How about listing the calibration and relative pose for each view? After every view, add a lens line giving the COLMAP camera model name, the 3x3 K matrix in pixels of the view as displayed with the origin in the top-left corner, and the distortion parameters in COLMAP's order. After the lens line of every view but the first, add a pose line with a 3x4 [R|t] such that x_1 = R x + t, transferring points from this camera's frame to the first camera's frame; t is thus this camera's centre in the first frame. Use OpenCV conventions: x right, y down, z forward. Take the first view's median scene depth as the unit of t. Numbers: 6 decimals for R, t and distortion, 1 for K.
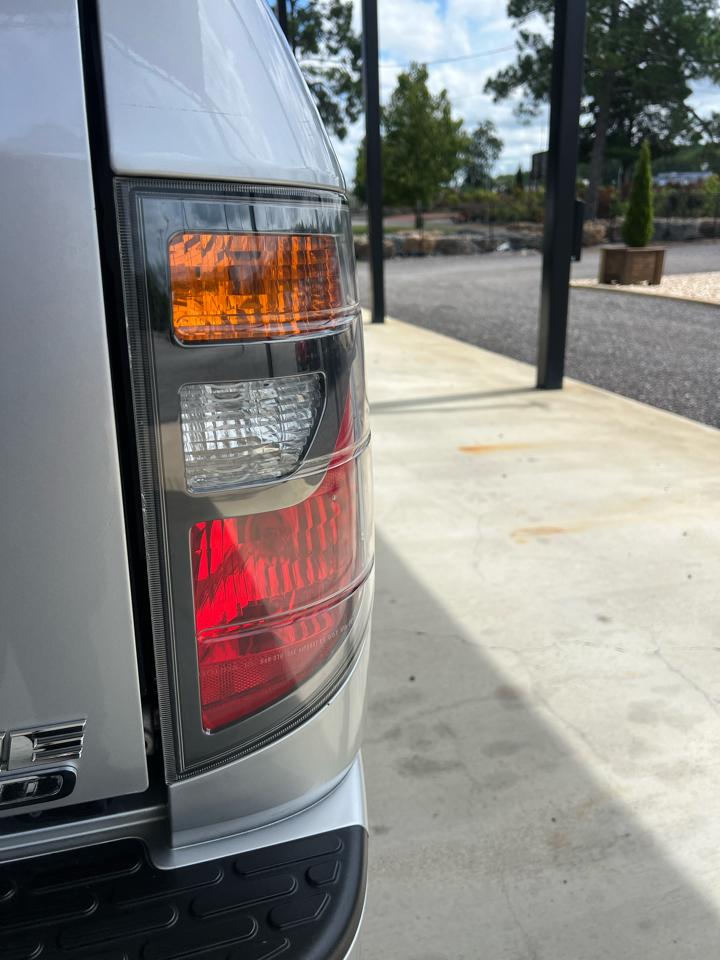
lens RADIAL K [[725.9, 0, 377.4], [0, 725.9, 479.4], [0, 0, 1]] dist [0.045148, -0.049381]
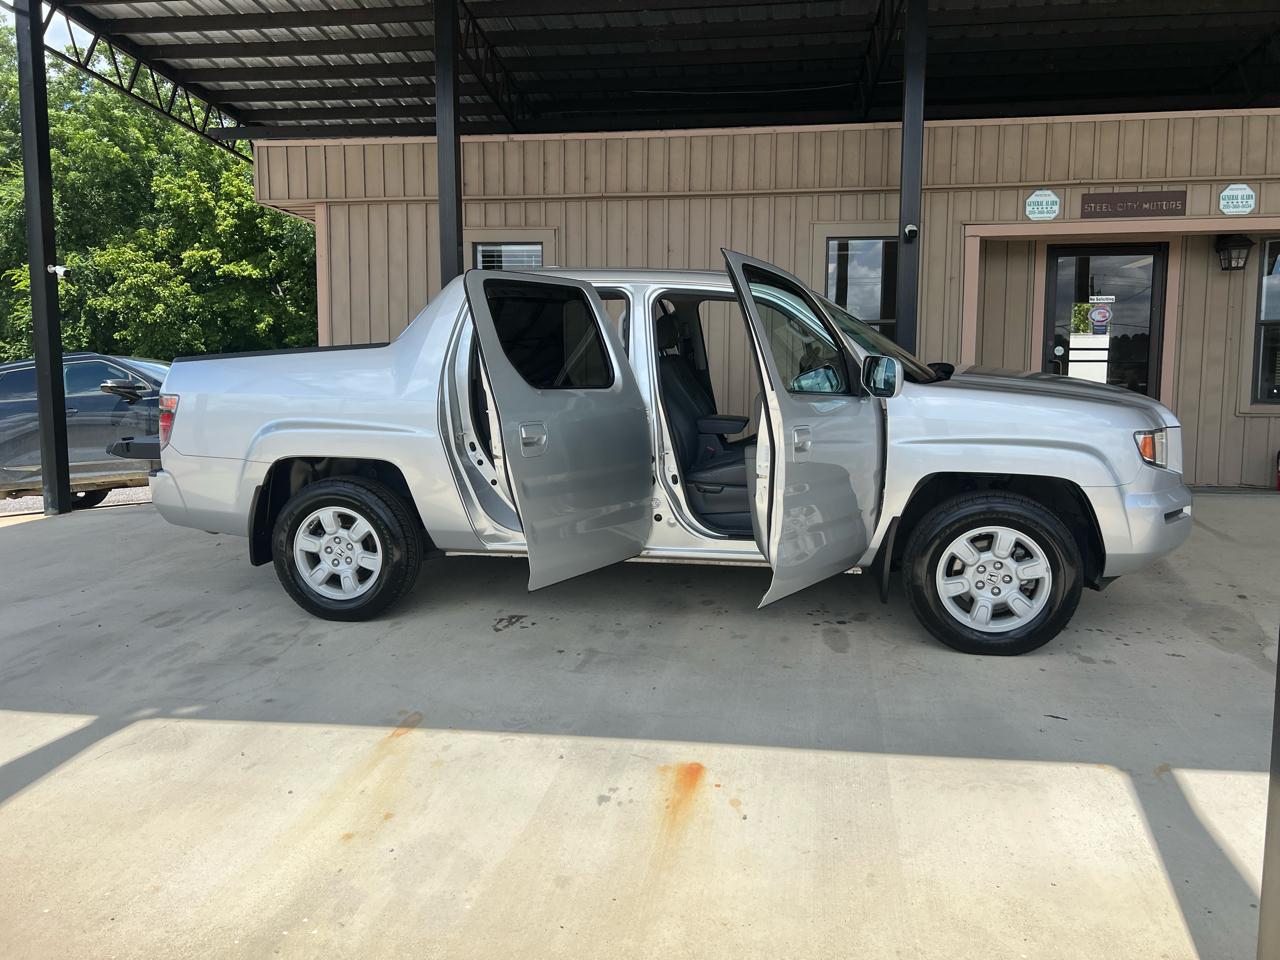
lens RADIAL K [[956.8, 0, 638.7], [0, 956.8, 471.7], [0, 0, 1]] dist [0.049697, -0.050829]
pose [[-0.459871, 0.110390, -0.881097, 1.051794], [-0.297208, 0.915881, 0.269870, -0.602068], [0.836771, 0.385974, -0.388378, 1.466290]]
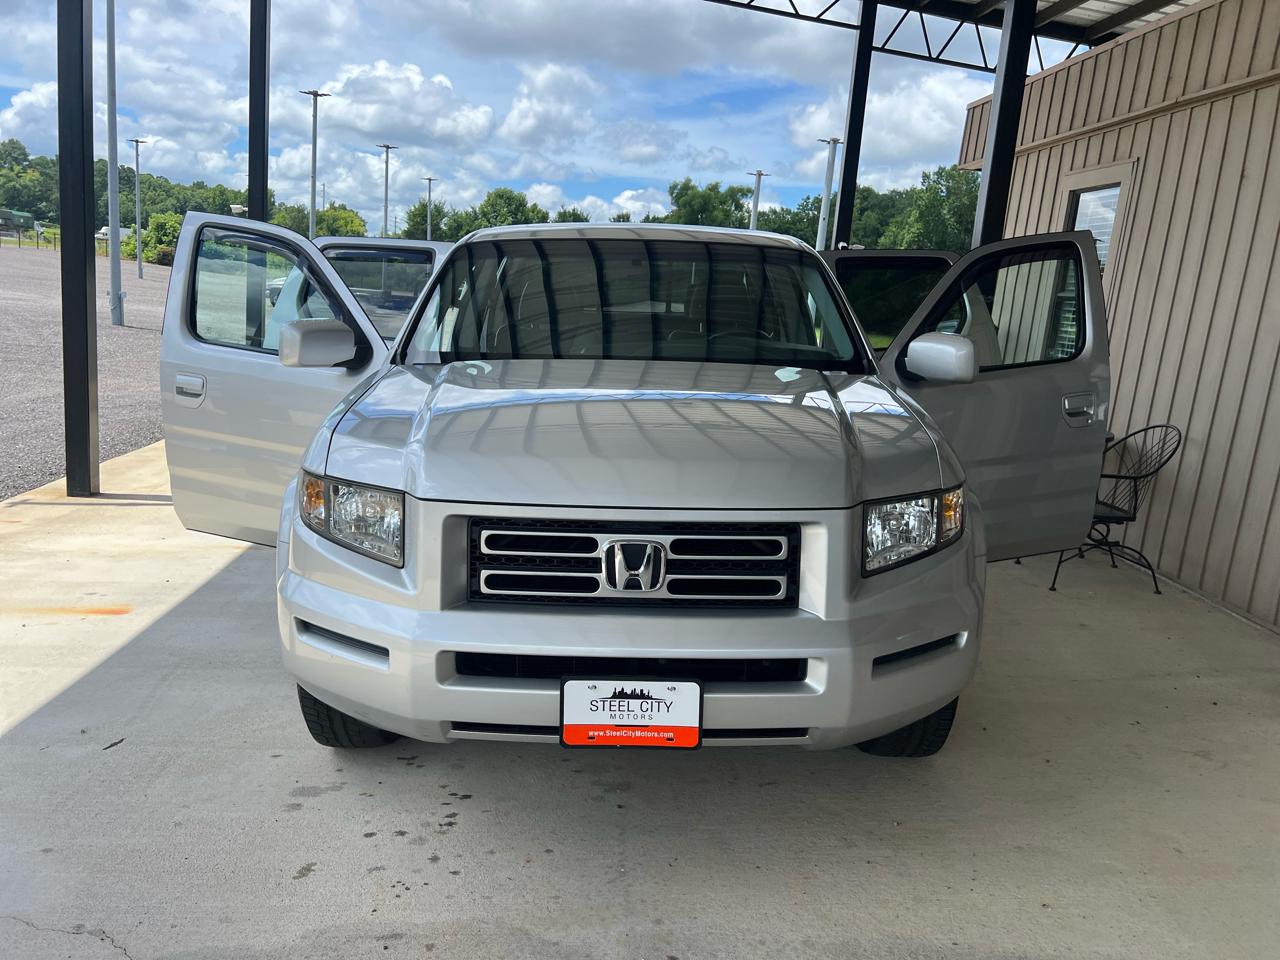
lens RADIAL K [[960.0, 0, 640.0], [0, 960.0, 480.0], [0, 0, 1]] dist [0.047049, -0.048053]
pose [[-0.962113, -0.103948, 0.252060, -0.884619], [0.038003, 0.864323, 0.501499, -0.876056], [-0.269991, 0.492078, -0.827626, 2.085942]]
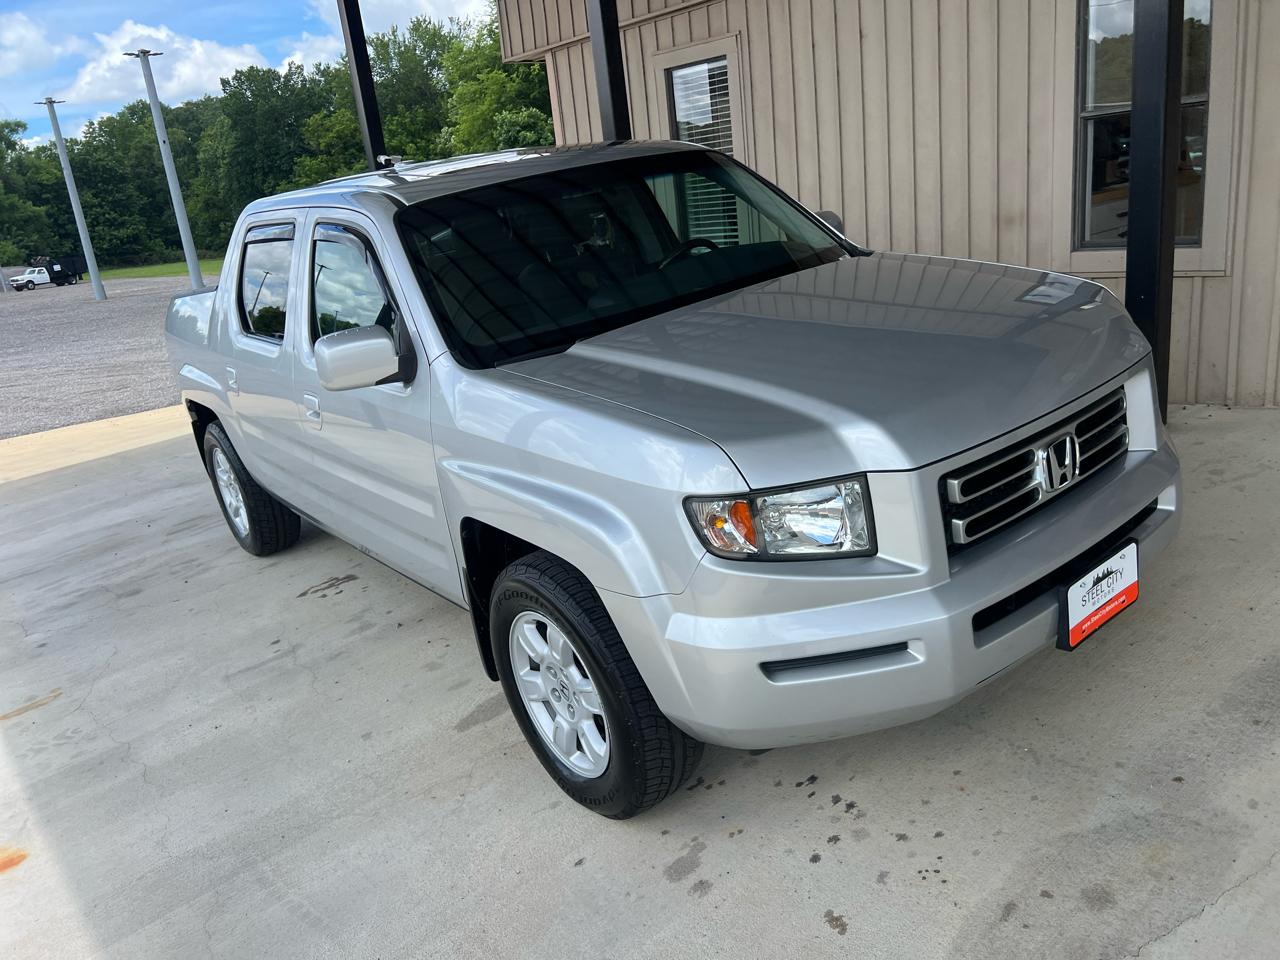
lens RADIAL K [[960.3, 0, 628.7], [0, 960.3, 467.5], [0, 0, 1]] dist [0.053449, -0.059399]
pose [[-0.922225, 0.229015, -0.311535, -0.184791], [0.005587, 0.813528, 0.581499, -0.887732], [0.386614, 0.534533, -0.751535, 1.956479]]
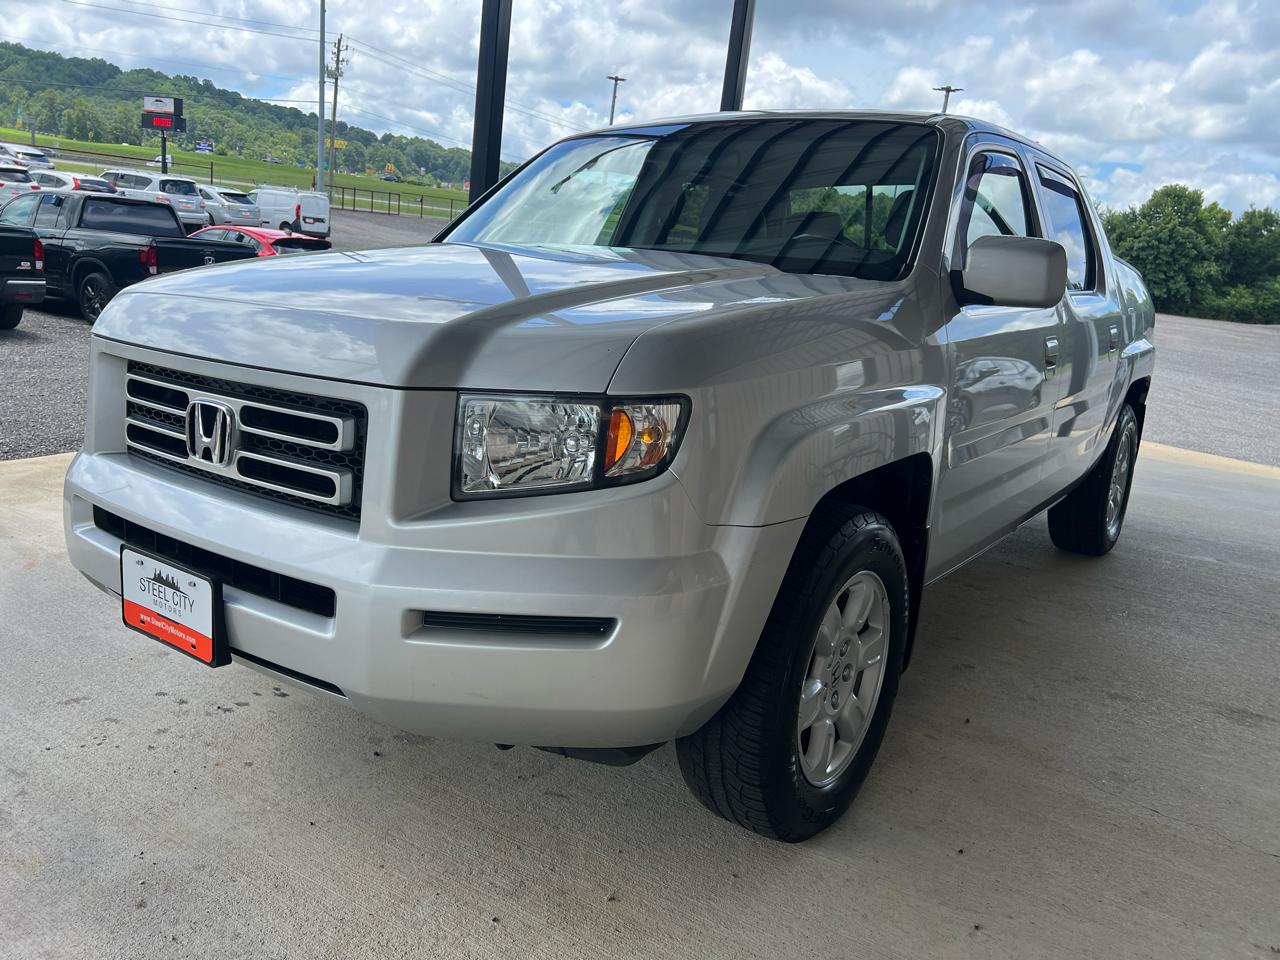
lens RADIAL K [[963.9, 0, 638.9], [0, 963.9, 484.7], [0, 0, 1]] dist [0.052554, -0.061107]
pose [[-0.616626, -0.238104, 0.750386, -1.315535], [0.181880, 0.884293, 0.430052, -0.644825], [-0.765958, 0.401662, -0.501972, 1.643244]]
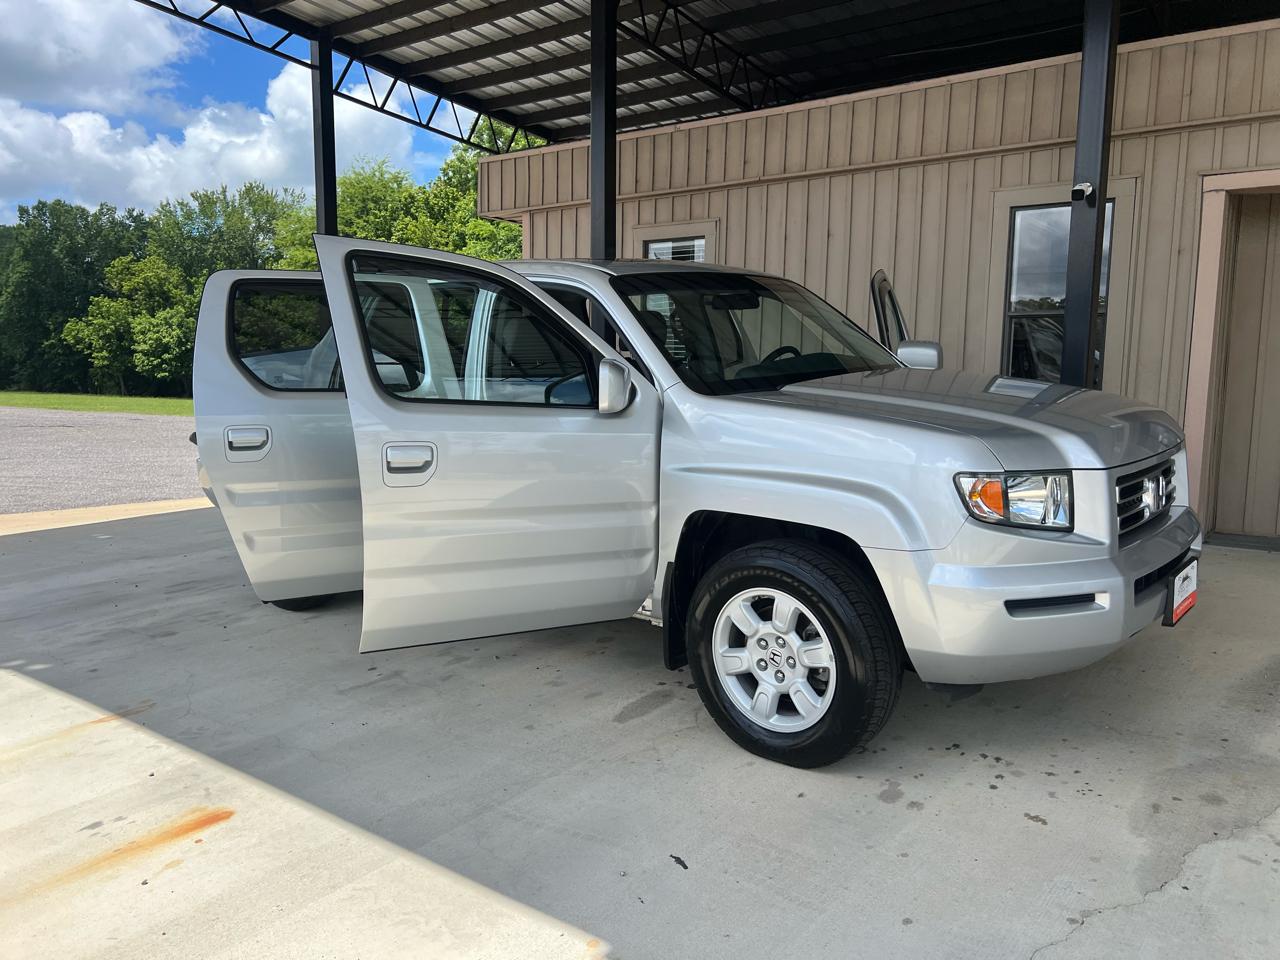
lens RADIAL K [[957.9, 0, 646.0], [0, 957.9, 484.8], [0, 0, 1]] dist [0.048962, -0.049850]
pose [[-0.833378, 0.077448, -0.547250, 0.296772], [-0.182304, 0.896204, 0.404455, -0.790313], [0.521772, 0.436830, -0.732758, 1.997144]]
